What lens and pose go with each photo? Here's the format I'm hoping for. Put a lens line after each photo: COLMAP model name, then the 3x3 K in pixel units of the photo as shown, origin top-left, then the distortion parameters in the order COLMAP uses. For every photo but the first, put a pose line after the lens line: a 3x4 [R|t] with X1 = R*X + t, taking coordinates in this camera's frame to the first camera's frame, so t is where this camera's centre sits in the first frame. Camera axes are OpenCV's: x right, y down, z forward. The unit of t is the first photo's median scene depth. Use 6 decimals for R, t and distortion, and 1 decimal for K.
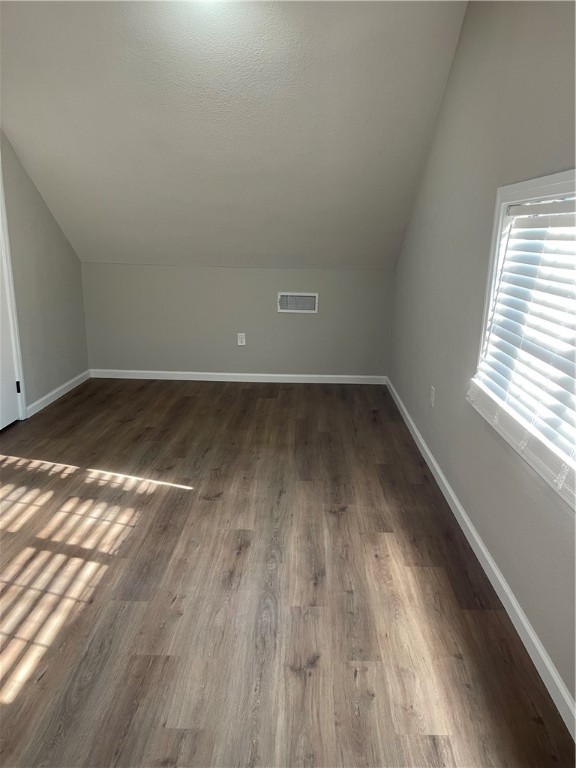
lens RADIAL K [[580.9, 0, 292.3], [0, 580.9, 386.3], [0, 0, 1]] dist [0.024546, -0.057628]
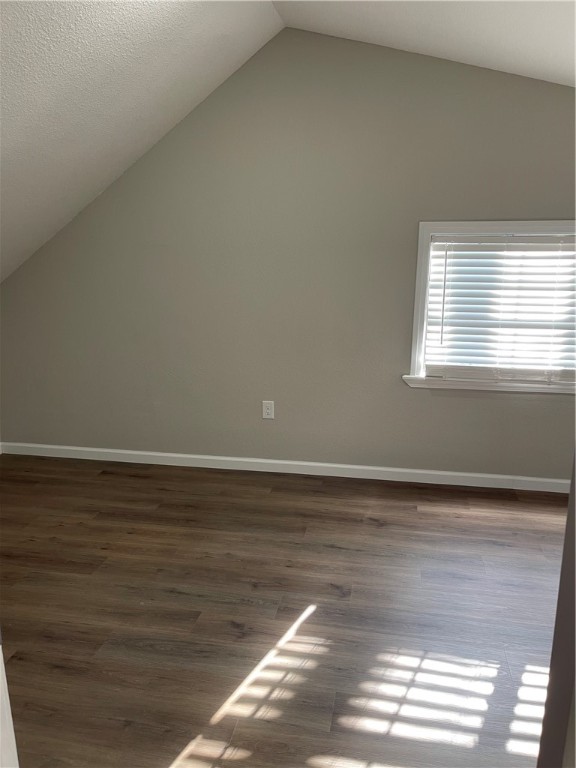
lens RADIAL K [[580.9, 0, 291.9], [0, 580.9, 380.3], [0, 0, 1]] dist [0.024546, -0.057628]
pose [[0.155197, -0.220740, 0.962906, -0.787155], [0.254240, 0.950808, 0.176990, -0.220803], [-0.954608, 0.217341, 0.203683, 0.785768]]
